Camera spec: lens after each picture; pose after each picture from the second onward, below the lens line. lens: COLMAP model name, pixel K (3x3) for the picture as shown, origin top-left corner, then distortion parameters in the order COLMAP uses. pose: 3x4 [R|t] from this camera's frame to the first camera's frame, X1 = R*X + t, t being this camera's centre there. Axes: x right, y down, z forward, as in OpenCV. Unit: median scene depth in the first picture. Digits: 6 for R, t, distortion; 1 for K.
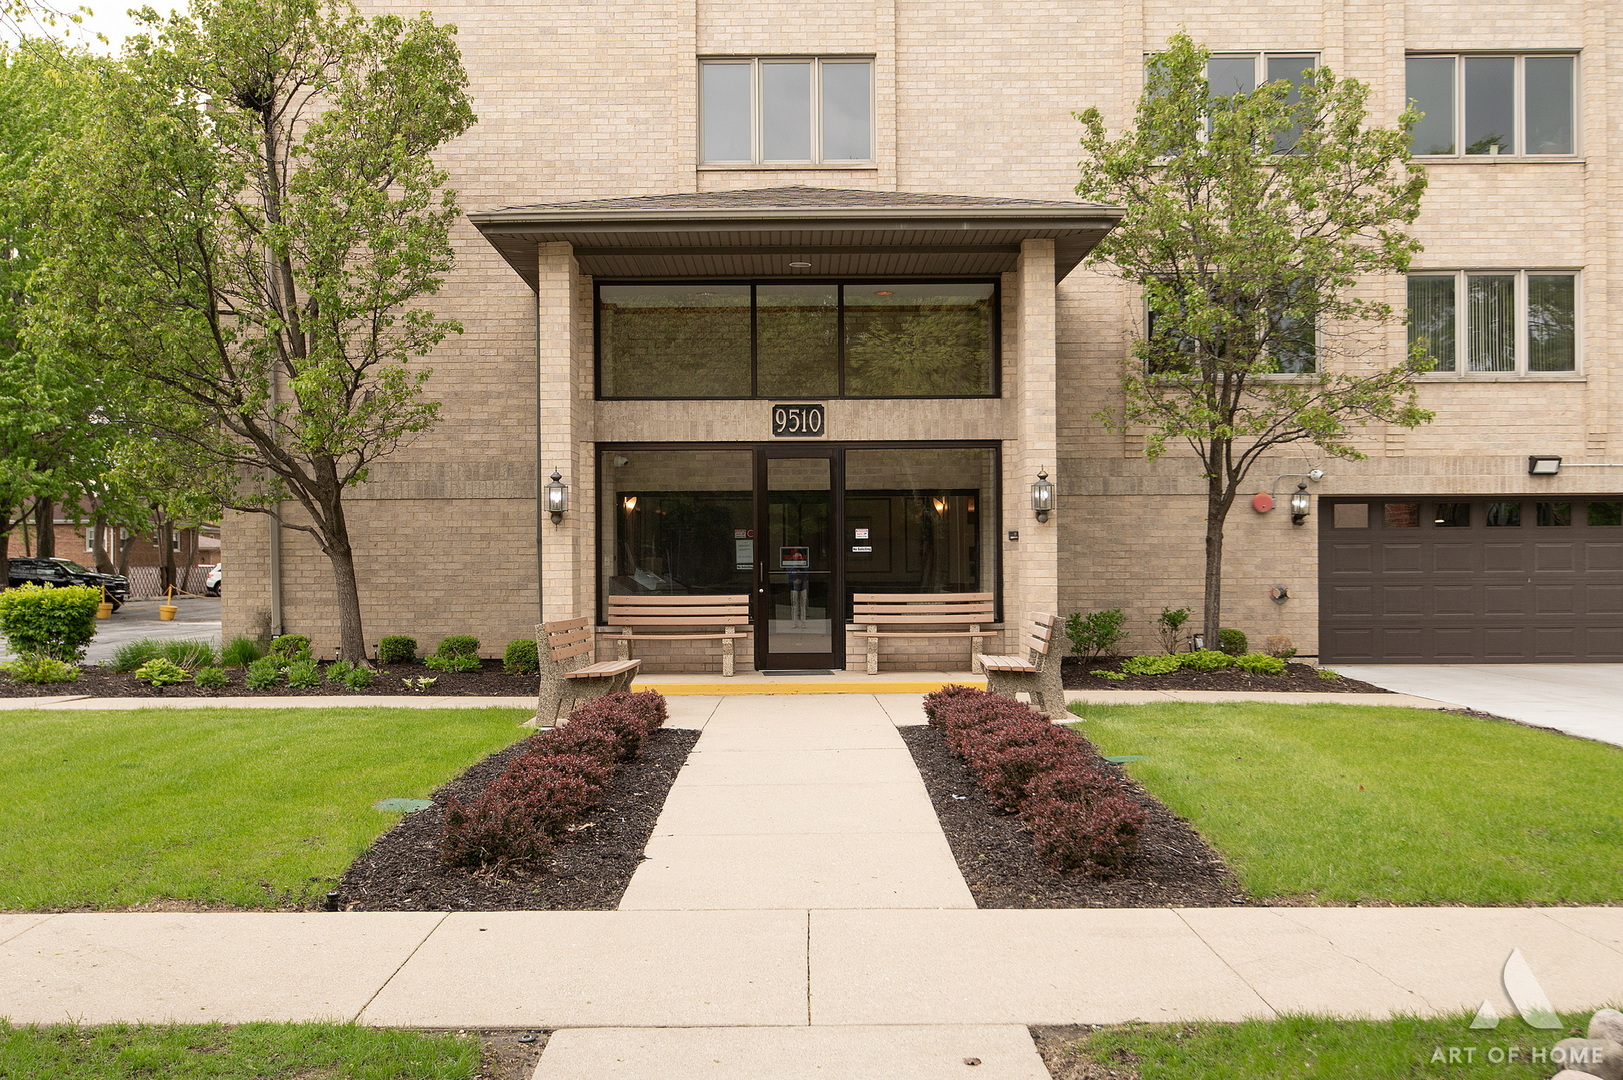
lens RADIAL K [[1570.3, 0, 808.9], [0, 1570.3, 547.8], [0, 0, 1]] dist [0.015106, 0.000000]
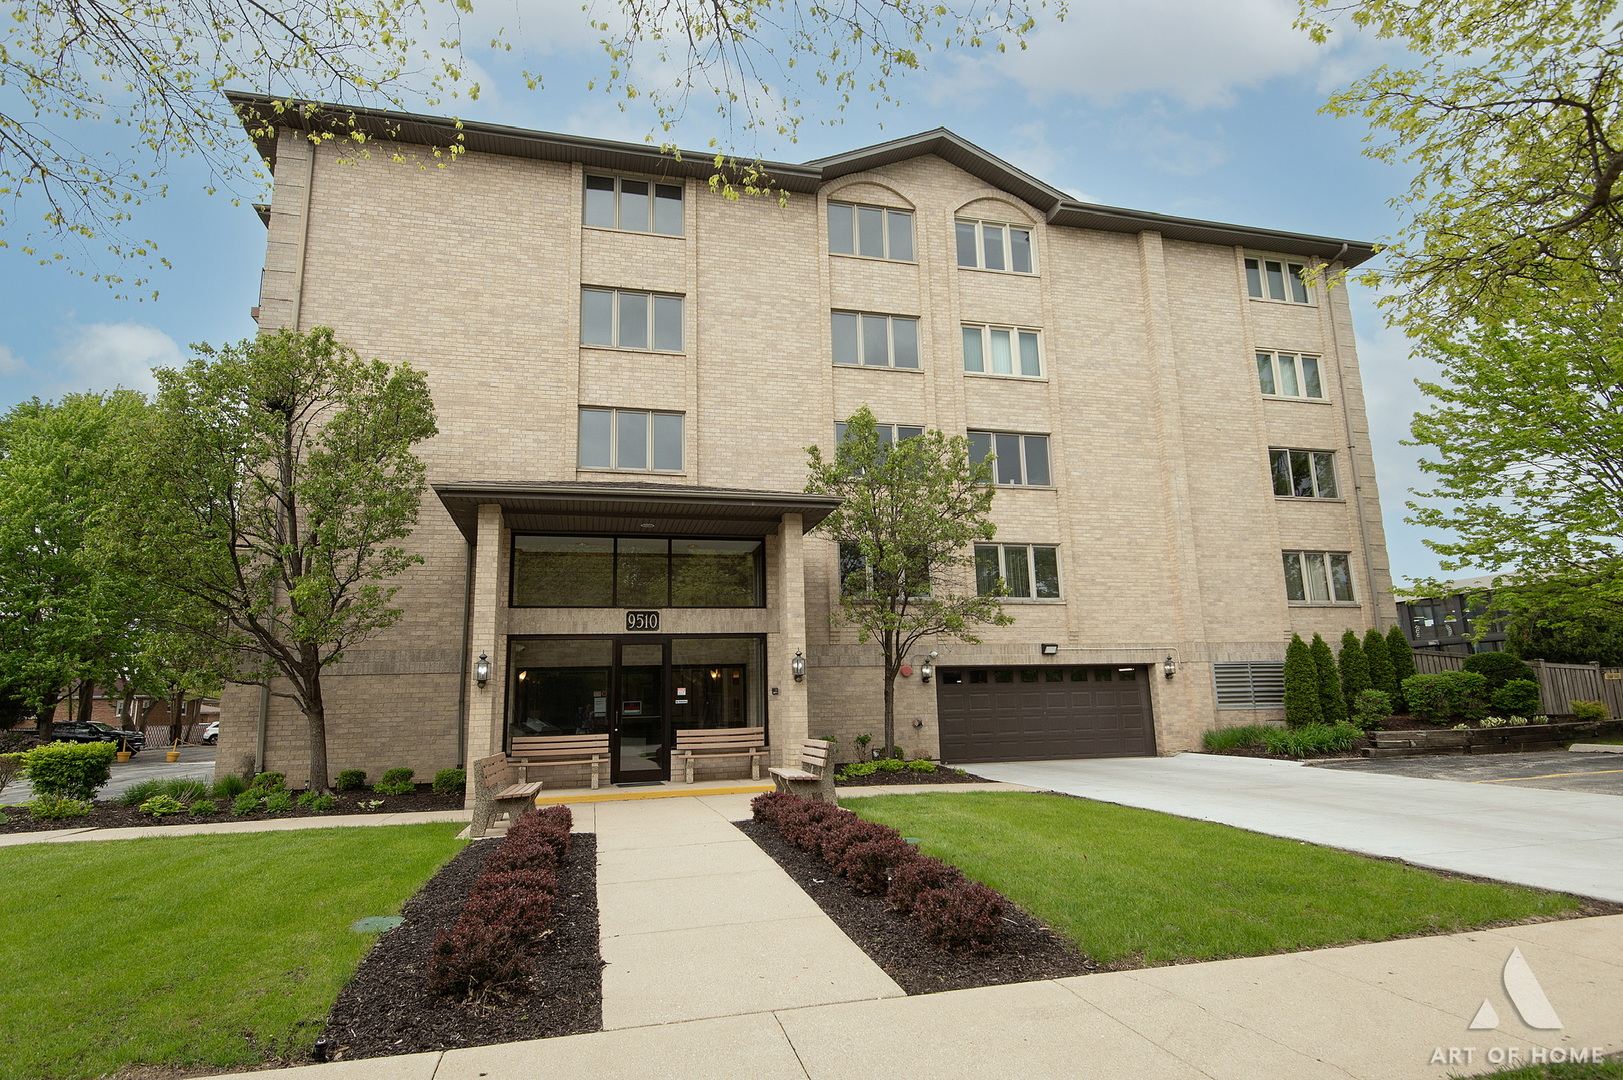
lens RADIAL K [[835.9, 0, 807.3], [0, 835.9, 543.5], [0, 0, 1]] dist [0.024048, -0.017155]
pose [[0.969785, 0.026571, 0.242511, -0.052650], [0.018899, 0.982882, -0.183267, 0.000950], [-0.243229, 0.182312, 0.952681, 0.128454]]
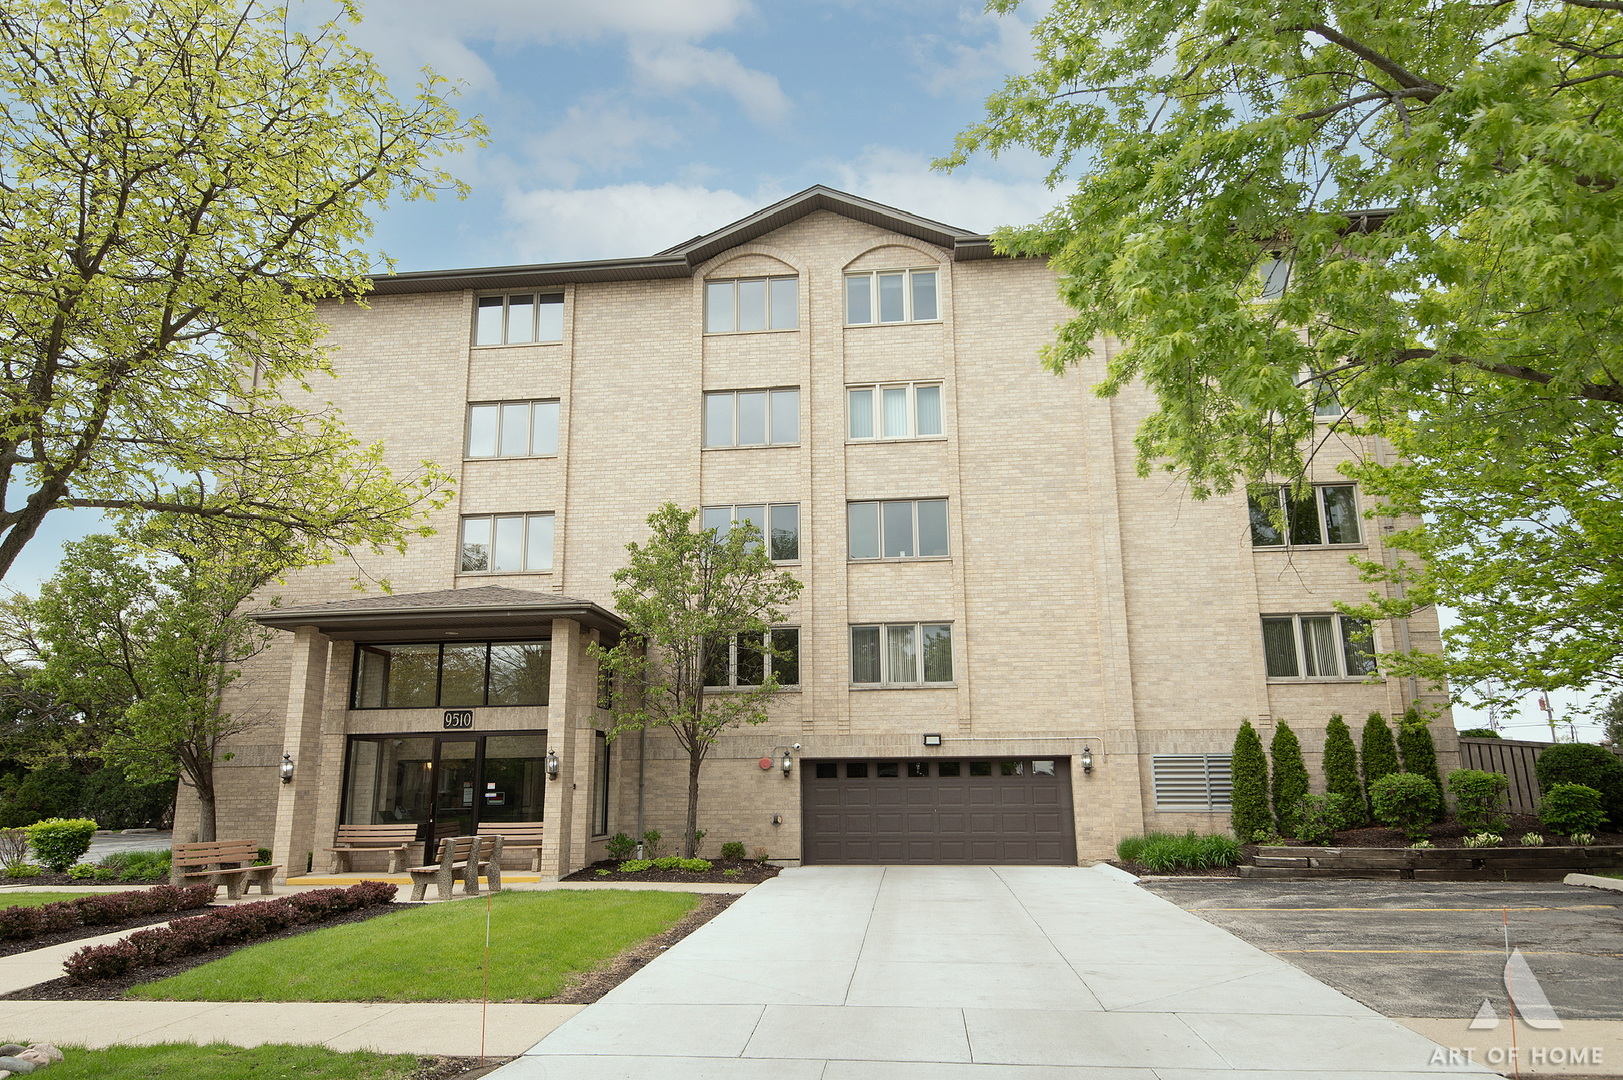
lens RADIAL K [[1021.6, 0, 812.2], [0, 1021.6, 543.0], [0, 0, 1]] dist [0.022996, -0.005060]
pose [[0.994557, -0.028765, -0.100145, 0.505499], [0.005833, 0.975001, -0.222123, -0.017058], [0.104031, 0.220330, 0.969862, -0.114396]]
